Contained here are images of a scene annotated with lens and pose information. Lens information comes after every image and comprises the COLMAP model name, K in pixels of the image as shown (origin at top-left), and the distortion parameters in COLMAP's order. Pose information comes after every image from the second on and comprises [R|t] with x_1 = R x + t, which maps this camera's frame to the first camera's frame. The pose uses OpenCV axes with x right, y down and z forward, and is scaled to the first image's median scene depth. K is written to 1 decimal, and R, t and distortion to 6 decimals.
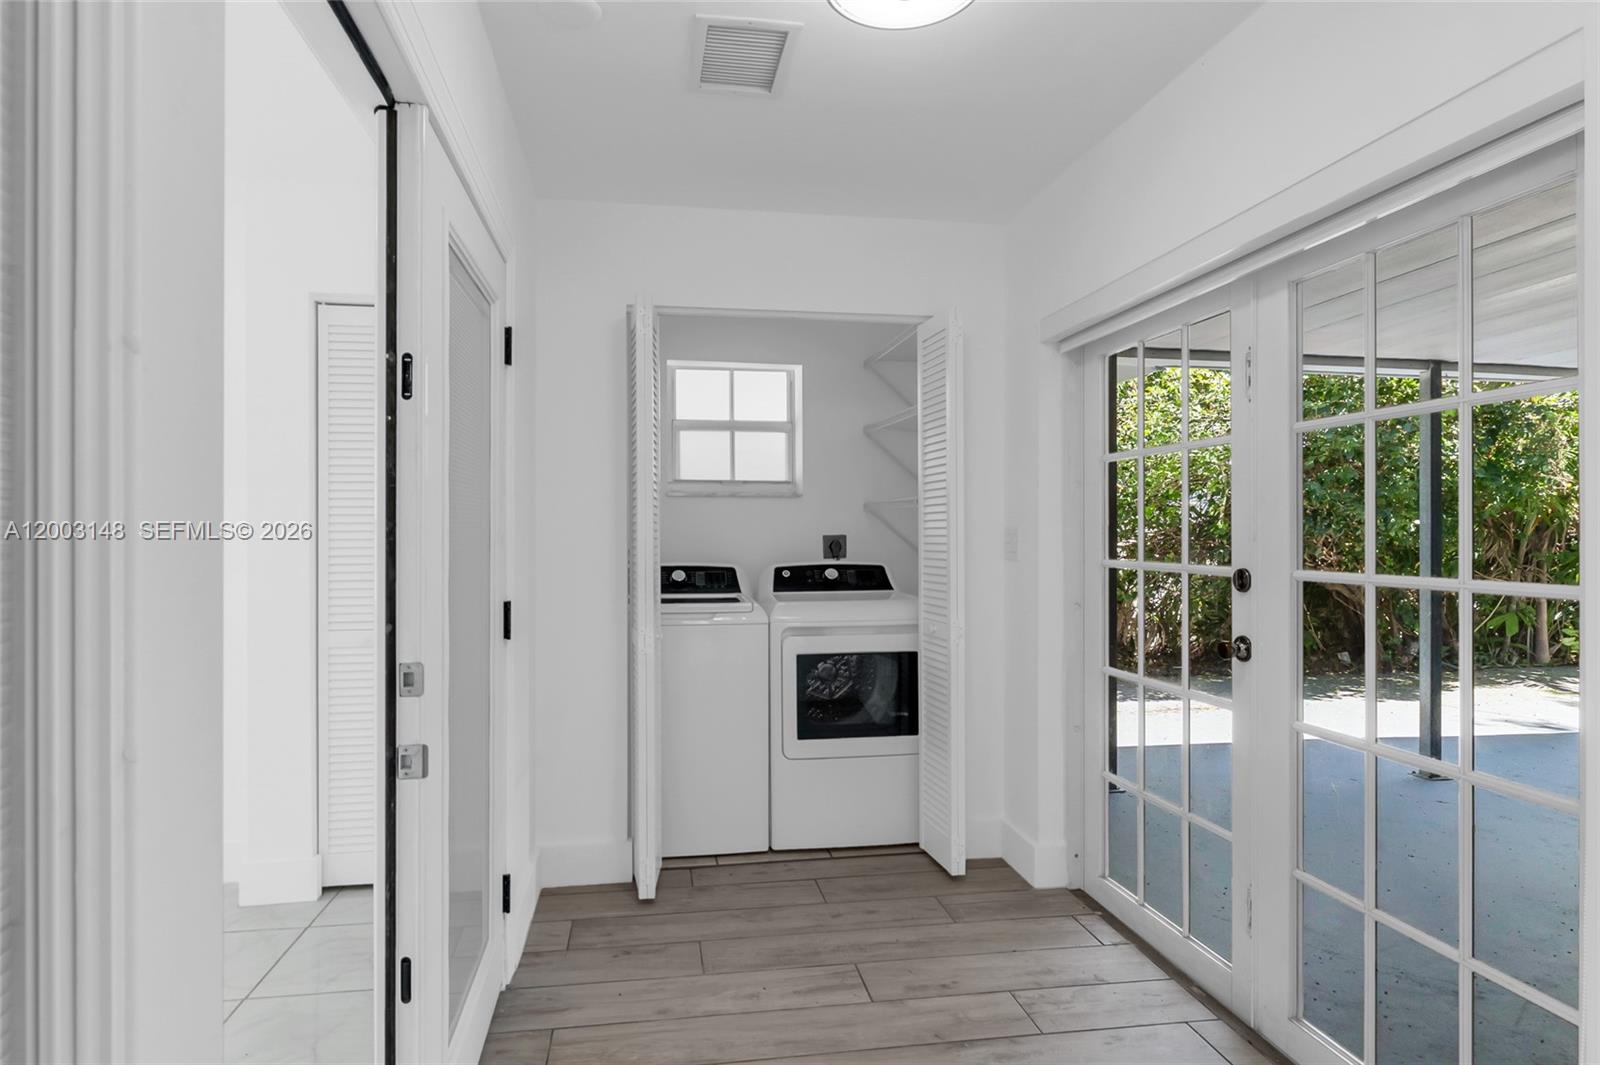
lens RADIAL K [[821.6, 0, 817.2], [0, 821.6, 529.8], [0, 0, 1]] dist [0.005181, 0.000905]
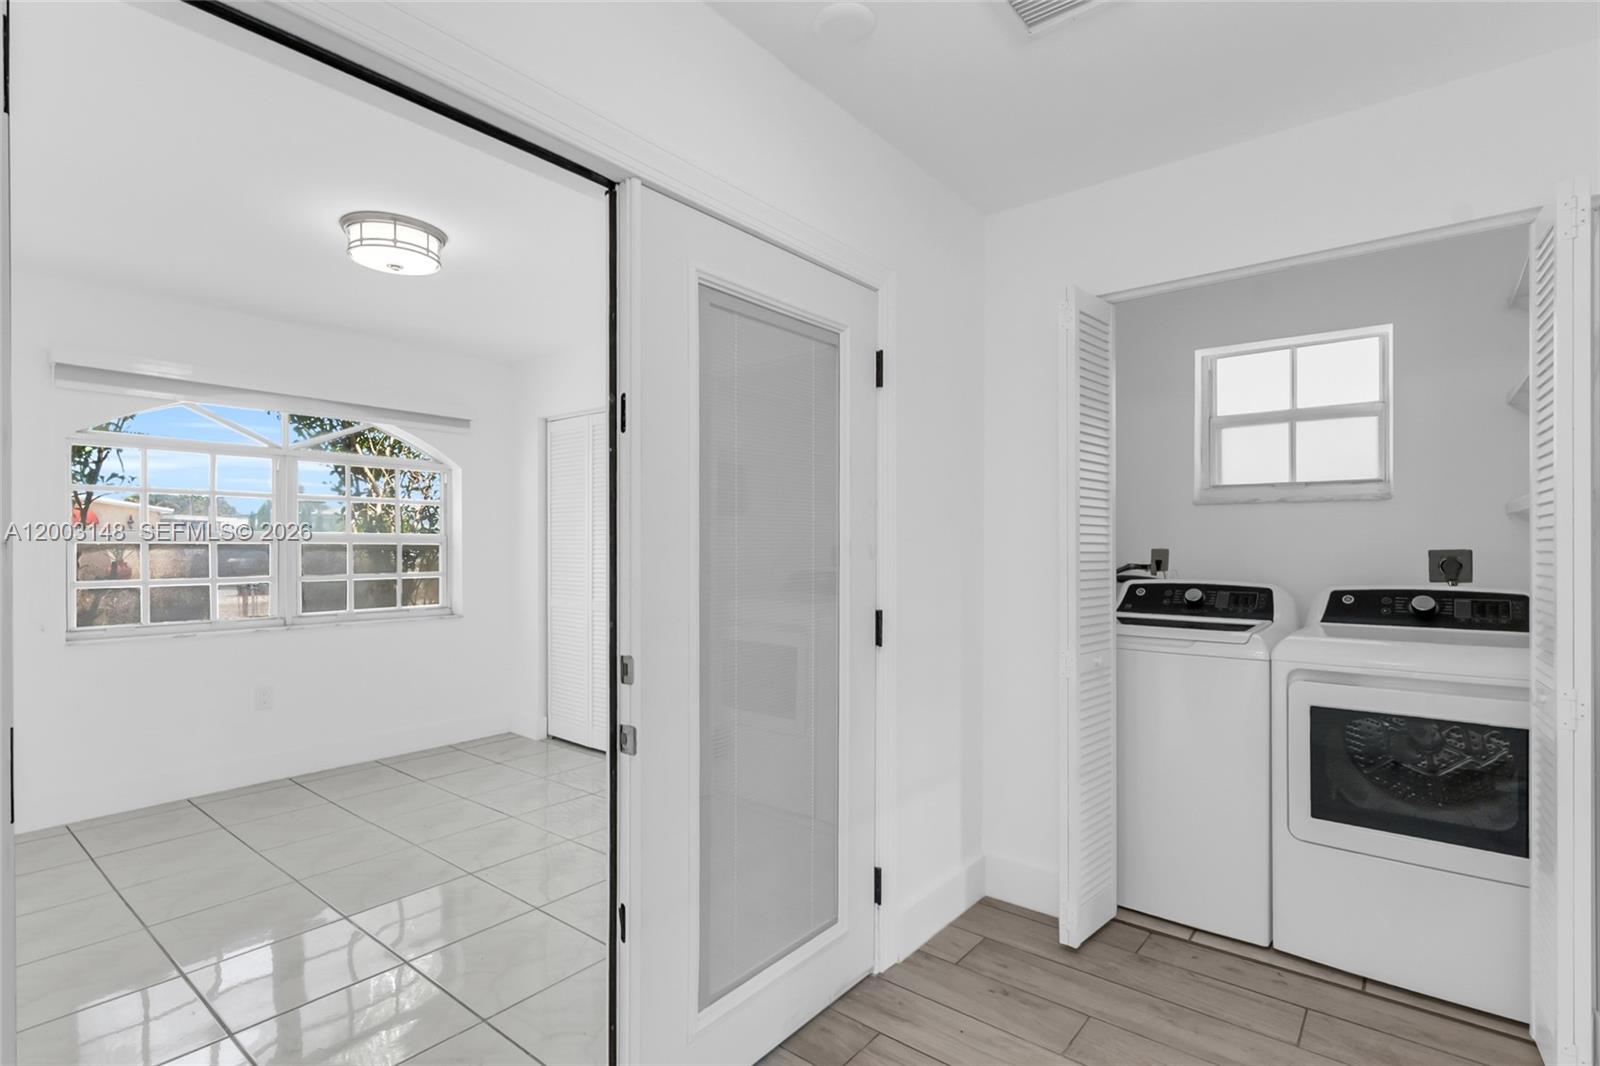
lens RADIAL K [[769.2, 0, 798.6], [0, 769.2, 545.9], [0, 0, 1]] dist [0.016327, -0.002475]
pose [[0.679840, 0.000436, -0.733360, 0.182157], [0.001537, 0.999997, 0.002019, 0.001093], [0.733359, -0.002500, 0.679837, 0.161738]]
